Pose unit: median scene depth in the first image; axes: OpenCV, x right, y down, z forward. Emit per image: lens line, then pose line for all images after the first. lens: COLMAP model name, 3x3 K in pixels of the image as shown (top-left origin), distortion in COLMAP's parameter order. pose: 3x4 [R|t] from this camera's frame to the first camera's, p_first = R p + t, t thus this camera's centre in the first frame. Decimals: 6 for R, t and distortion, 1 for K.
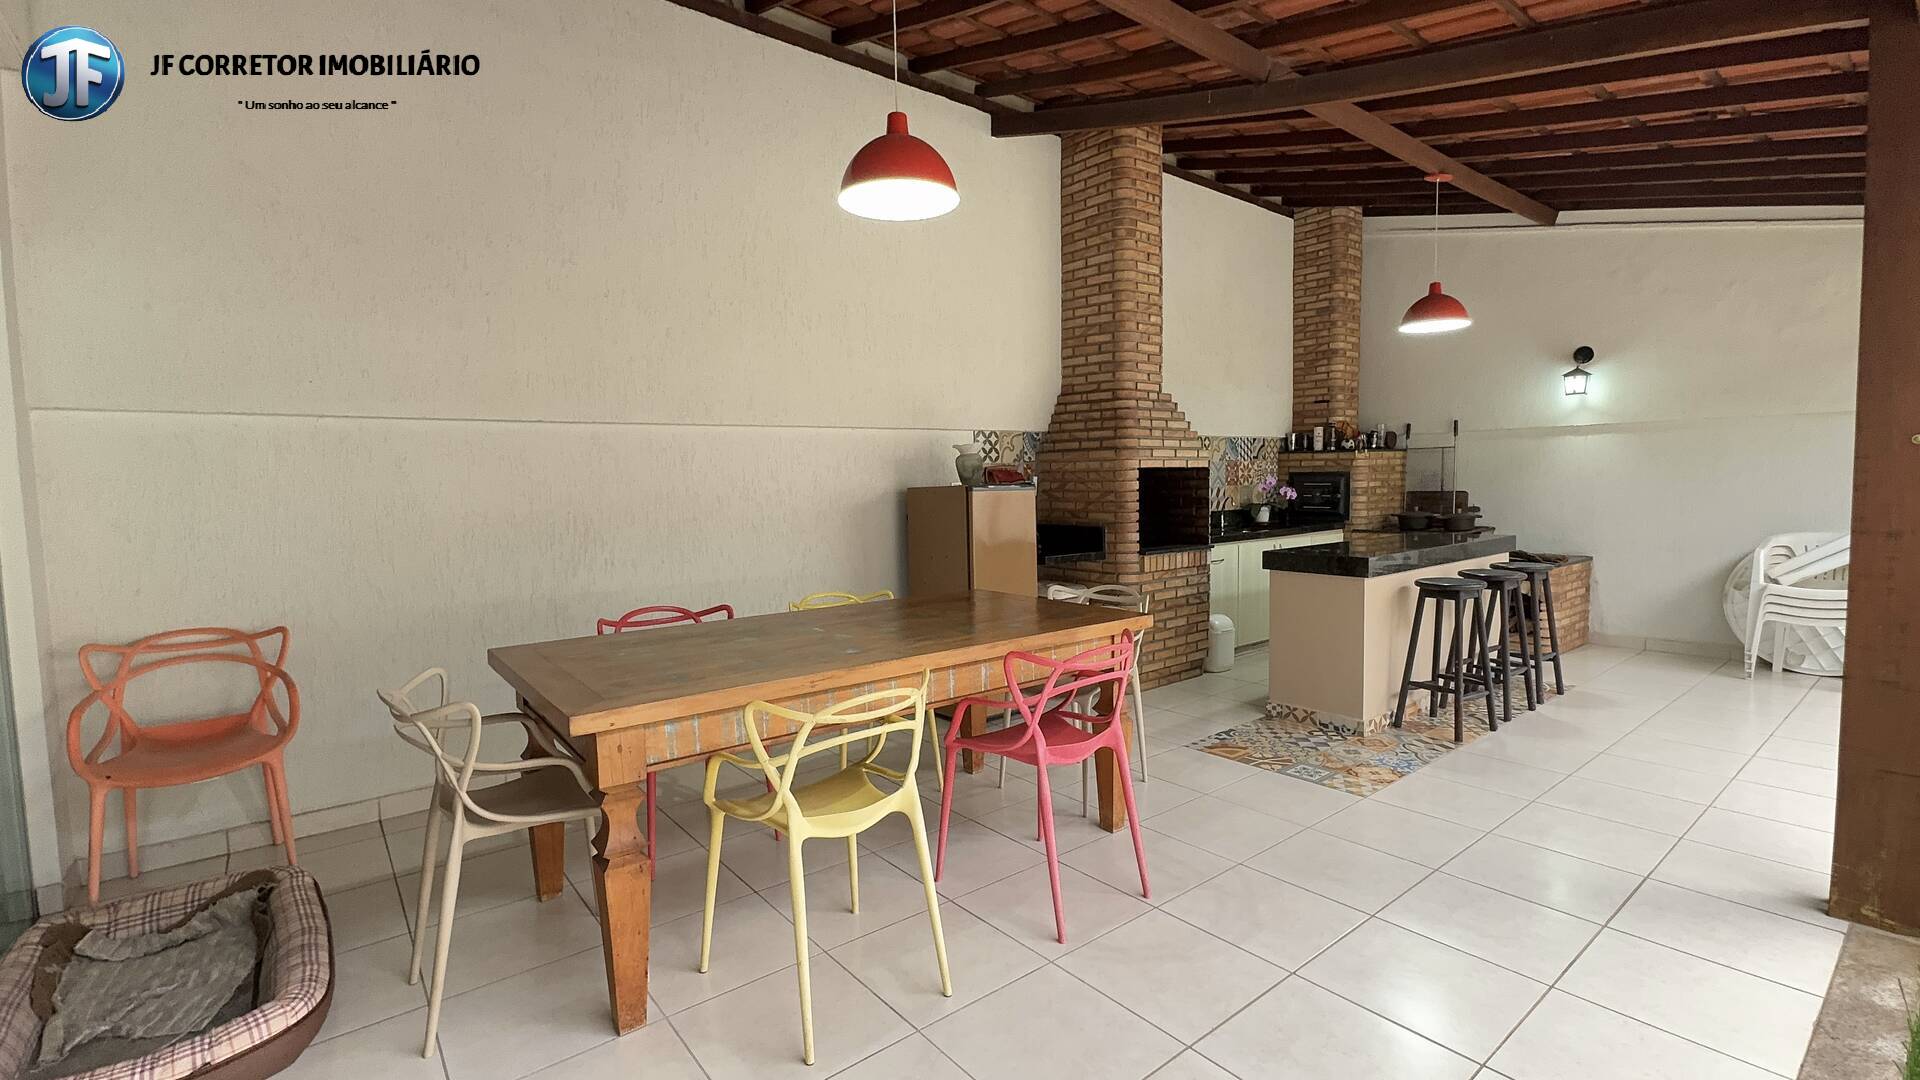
lens RADIAL K [[838.2, 0, 957.3], [0, 838.2, 538.5], [0, 0, 1]] dist [-0.025778, 0.021441]
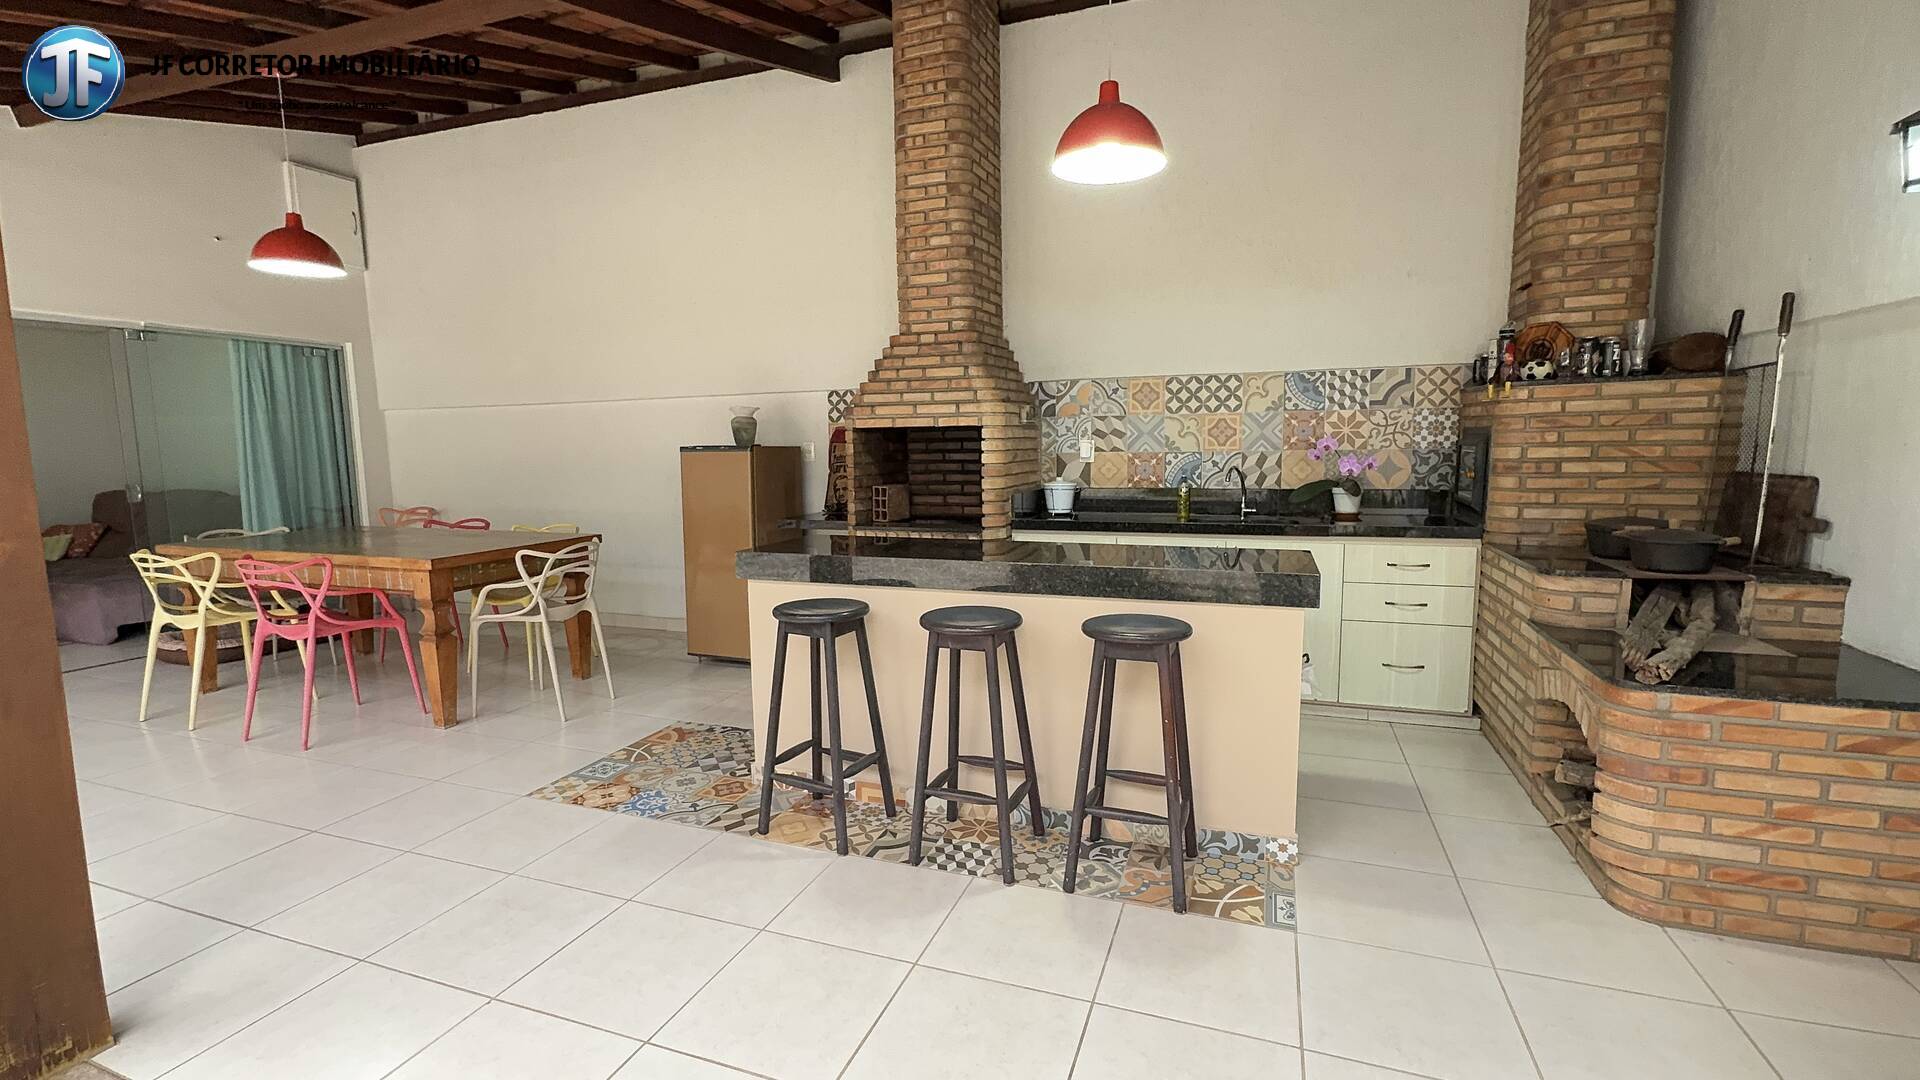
lens RADIAL K [[836.3, 0, 960.0], [0, 836.3, 540.0], [0, 0, 1]] dist [-0.027370, 0.032719]
pose [[0.517311, 0.113165, -0.848283, 0.971501], [-0.055118, 0.993566, 0.098934, -0.058314], [0.854021, -0.004424, 0.520220, 0.609091]]
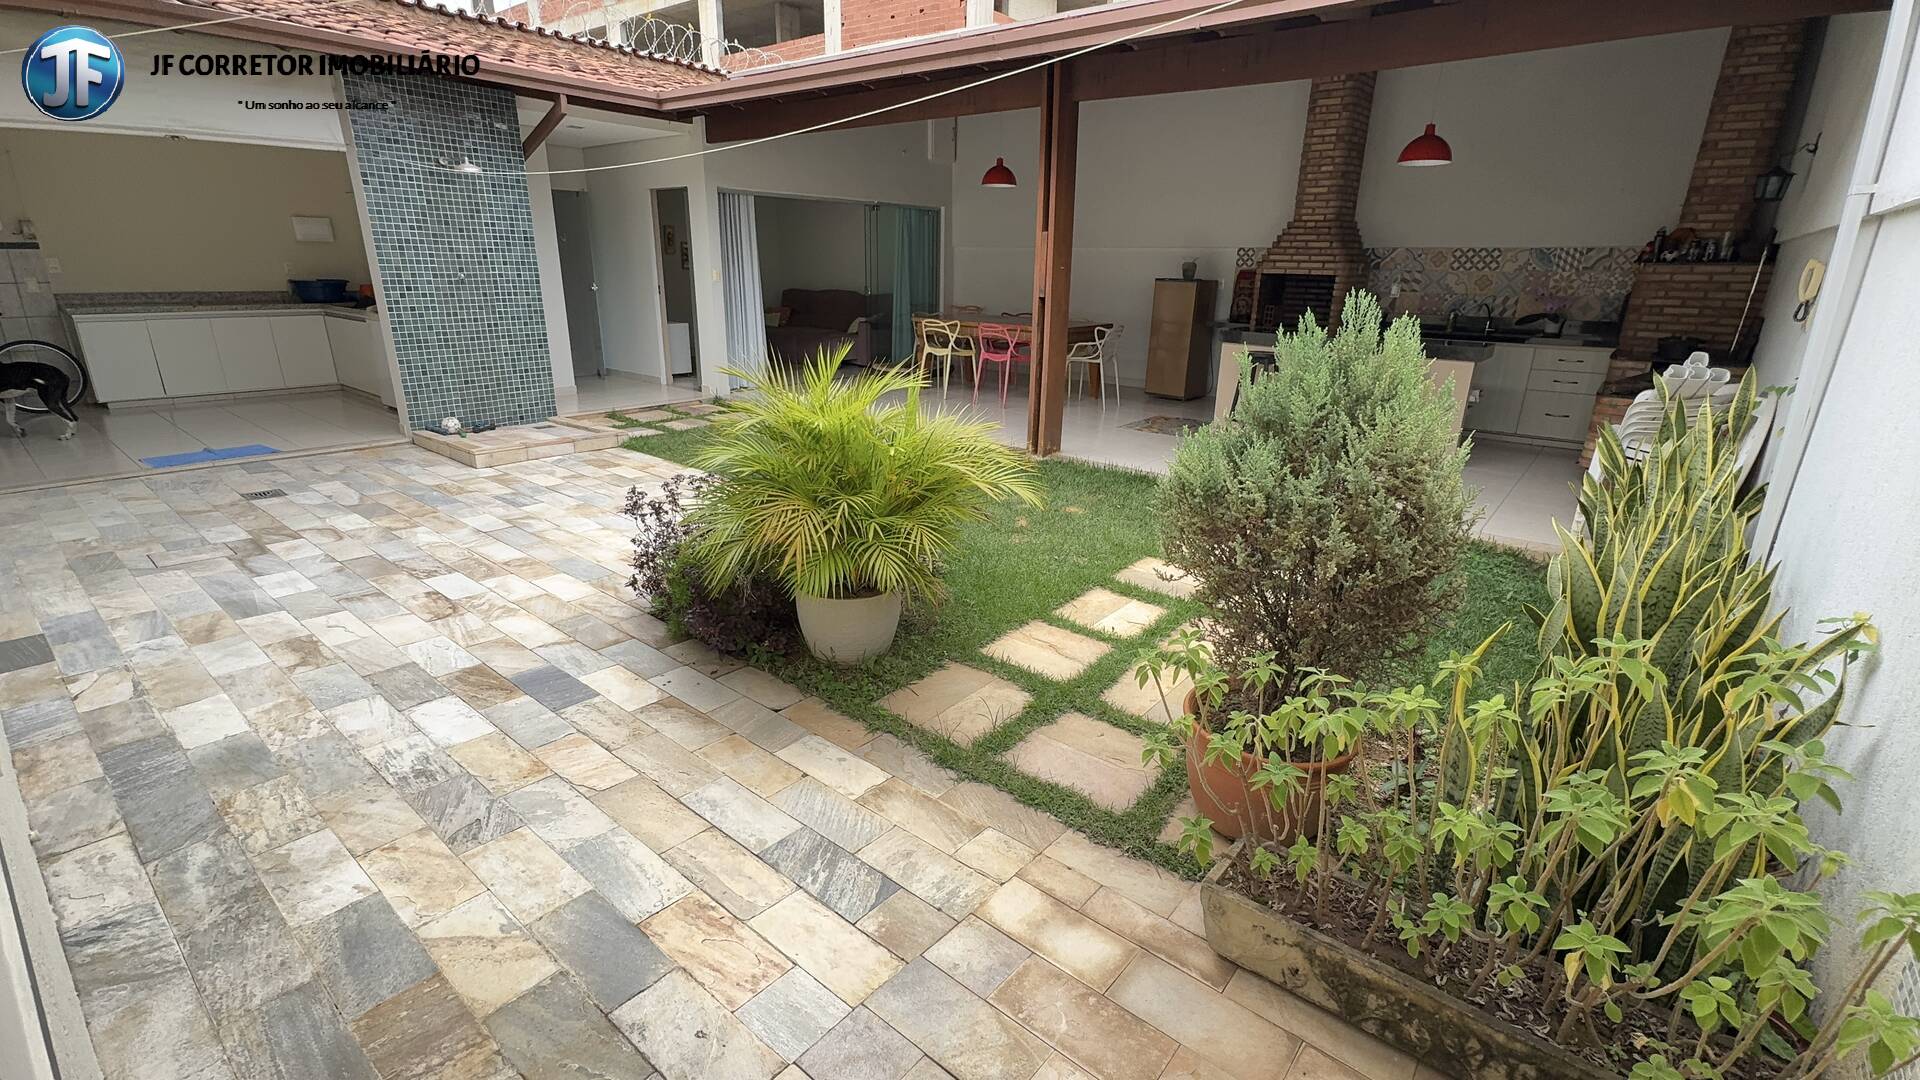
lens RADIAL K [[835.3, 0, 968.1], [0, 835.3, 532.2], [0, 0, 1]] dist [0.008323, 0.008723]
pose [[0.215893, 0.324847, -0.920796, 1.687371], [-0.091490, 0.945616, 0.312153, -0.061321], [0.972121, 0.016852, 0.233872, 0.056914]]
